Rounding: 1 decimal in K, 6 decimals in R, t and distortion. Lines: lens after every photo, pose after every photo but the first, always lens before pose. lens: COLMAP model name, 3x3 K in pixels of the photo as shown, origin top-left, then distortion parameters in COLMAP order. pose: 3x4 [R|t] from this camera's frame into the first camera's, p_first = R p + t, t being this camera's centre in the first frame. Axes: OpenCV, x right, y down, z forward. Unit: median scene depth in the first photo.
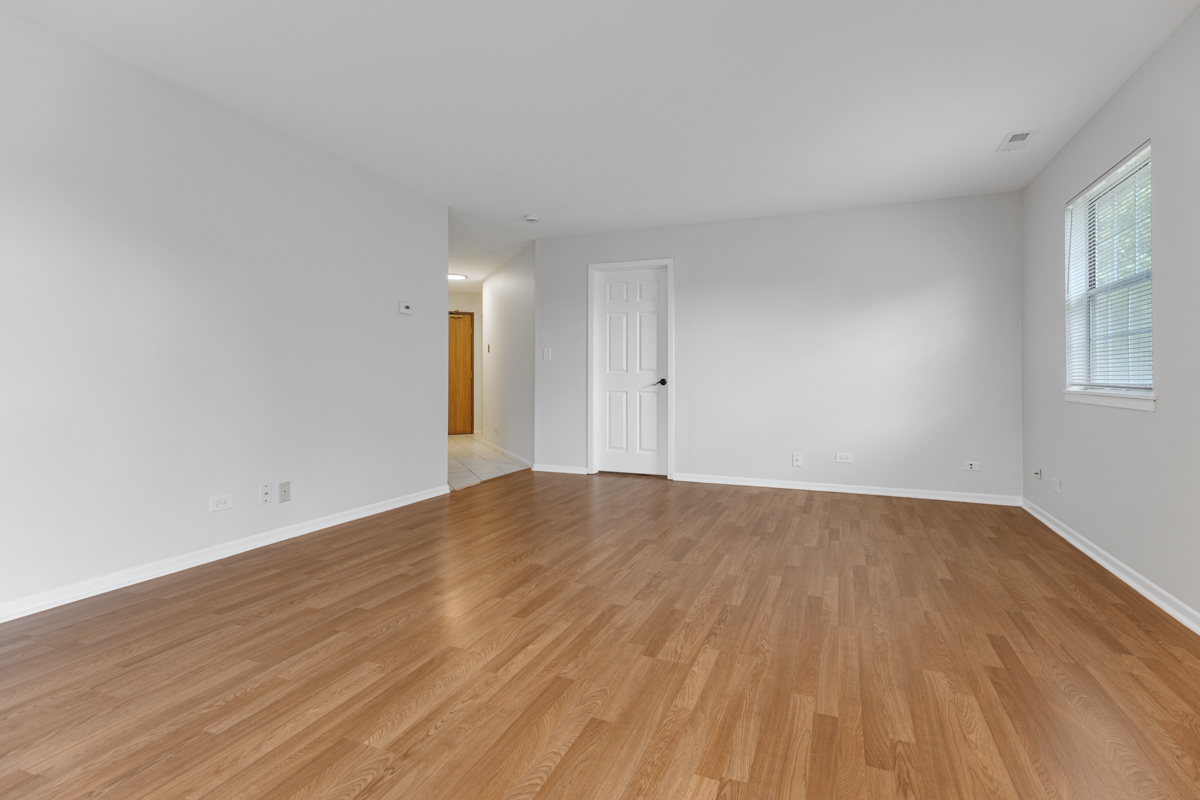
lens RADIAL K [[578.5, 0, 600.0], [0, 578.5, 400.0], [0, 0, 1]] dist [0.007014, 0.000125]
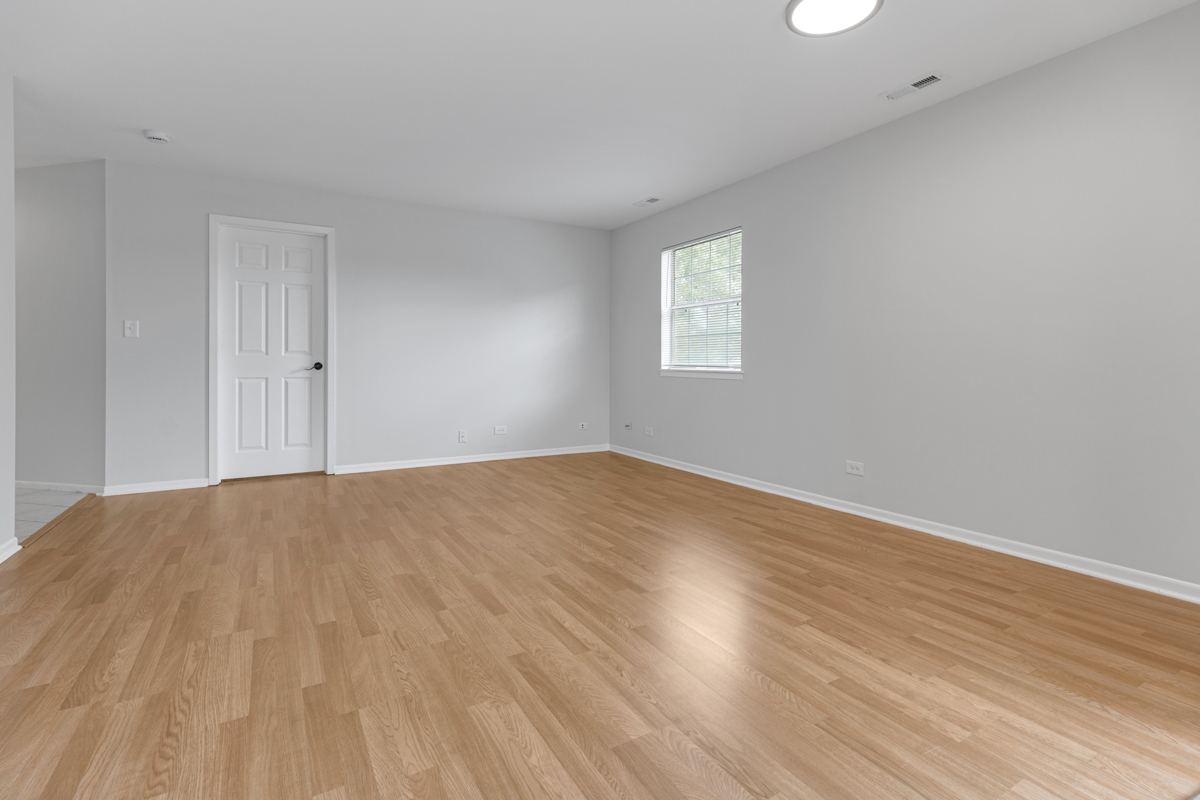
lens RADIAL K [[569.9, 0, 597.2], [0, 569.9, 395.4], [0, 0, 1]] dist [0.006369, 0.000451]
pose [[0.608418, -0.048309, 0.792145, -0.627892], [0.031617, 0.998829, 0.036630, -0.009219], [-0.792987, 0.002759, 0.609233, 0.250043]]
